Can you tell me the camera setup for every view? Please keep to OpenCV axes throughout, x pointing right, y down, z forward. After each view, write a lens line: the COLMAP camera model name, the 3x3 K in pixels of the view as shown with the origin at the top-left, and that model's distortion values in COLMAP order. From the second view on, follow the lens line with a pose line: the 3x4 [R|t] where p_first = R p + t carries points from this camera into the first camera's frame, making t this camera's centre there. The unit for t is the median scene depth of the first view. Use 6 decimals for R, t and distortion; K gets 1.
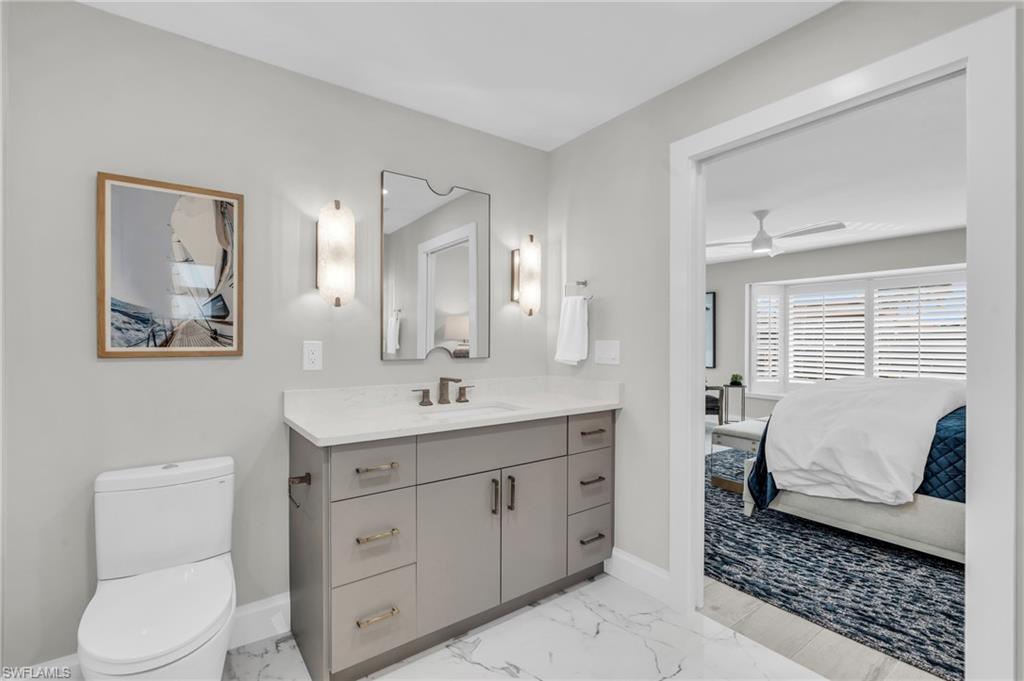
lens RADIAL K [[463.4, 0, 511.7], [0, 463.4, 345.5], [0, 0, 1]] dist [-0.002664, -0.000373]
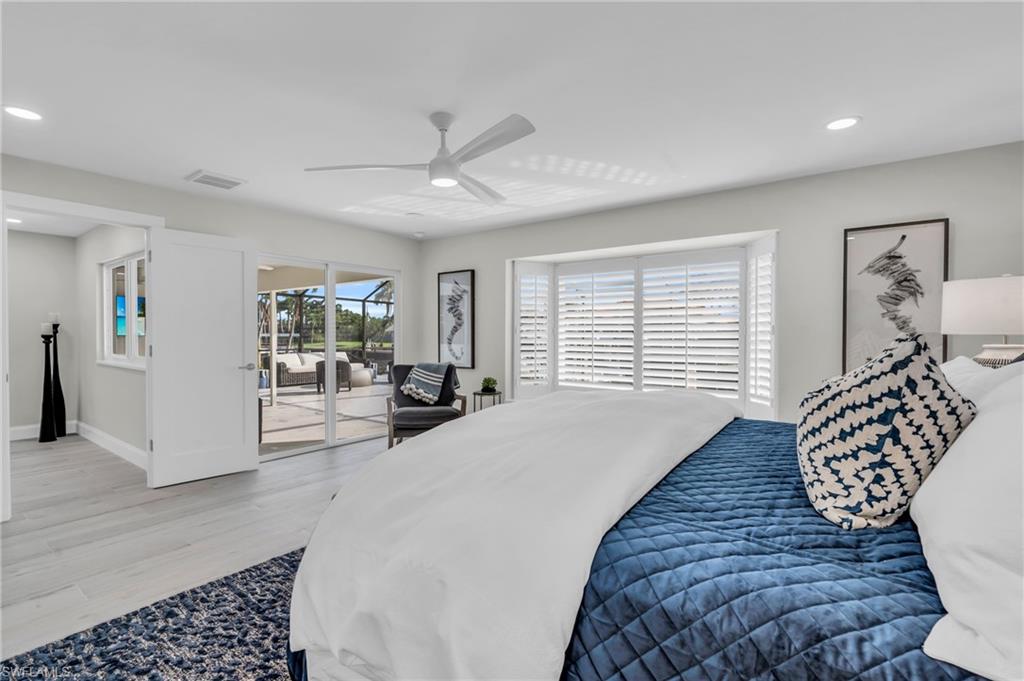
lens RADIAL K [[473.7, 0, 512.0], [0, 473.7, 340.5], [0, 0, 1]] dist [0.002058, 0.000031]
pose [[0.952973, -0.004381, 0.303024, 0.287487], [0.003531, 0.999988, 0.003353, -0.000967], [-0.303035, -0.002126, 0.952977, 0.253938]]
